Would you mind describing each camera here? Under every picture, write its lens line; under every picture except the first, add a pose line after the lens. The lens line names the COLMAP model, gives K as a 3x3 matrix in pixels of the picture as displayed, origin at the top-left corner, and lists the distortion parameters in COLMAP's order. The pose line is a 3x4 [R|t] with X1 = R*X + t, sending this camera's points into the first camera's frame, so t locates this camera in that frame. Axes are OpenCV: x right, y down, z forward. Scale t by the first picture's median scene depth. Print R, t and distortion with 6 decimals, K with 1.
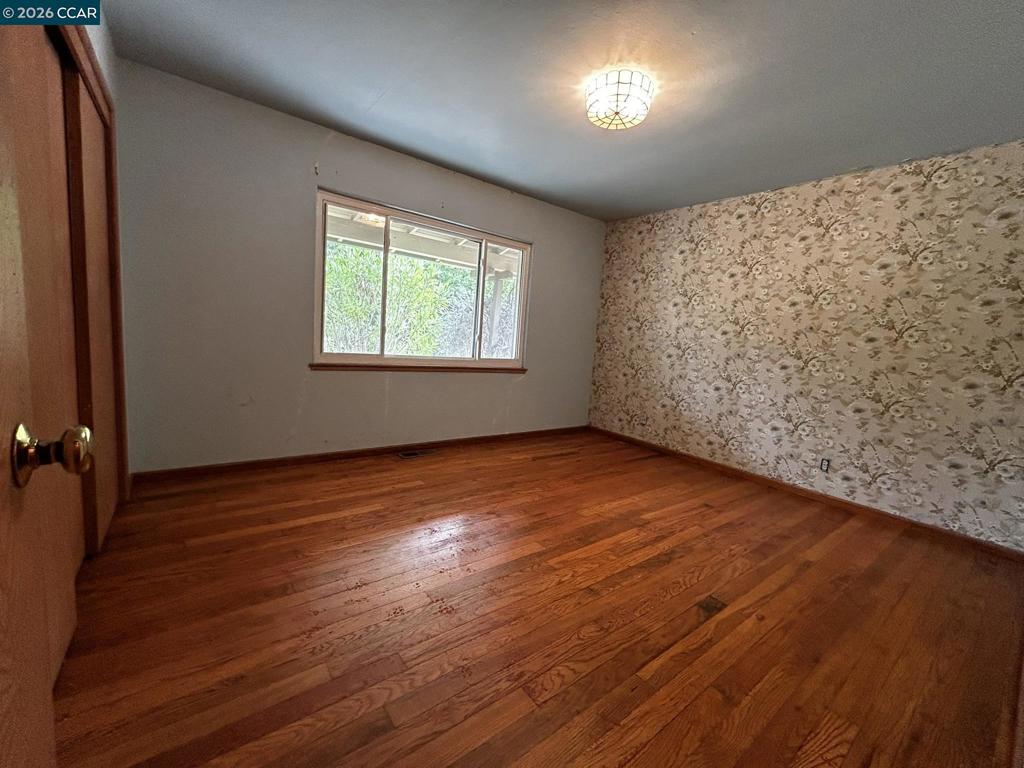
lens RADIAL K [[418.0, 0, 508.4], [0, 418.0, 377.4], [0, 0, 1]] dist [-0.002772, 0.001253]
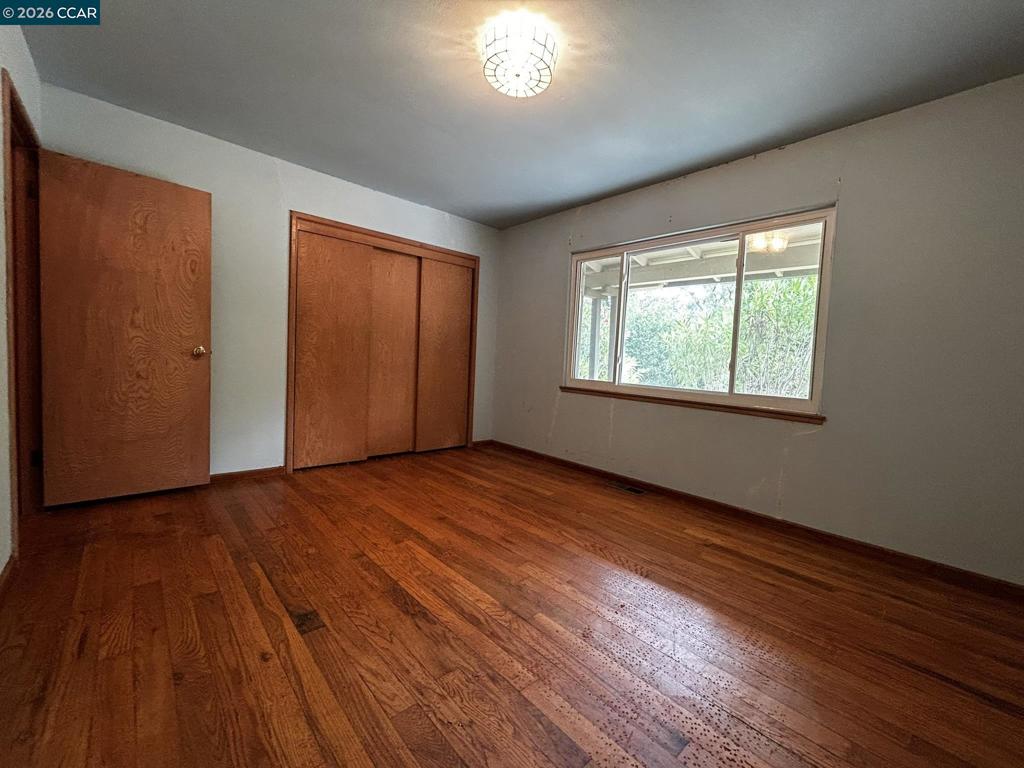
lens RADIAL K [[418.0, 0, 512.8], [0, 418.0, 376.4], [0, 0, 1]] dist [-0.002772, 0.001253]
pose [[0.091766, -0.035898, -0.995133, 0.824610], [-0.149168, 0.987578, -0.049381, 0.023870], [0.984544, 0.152974, 0.085271, 0.754160]]
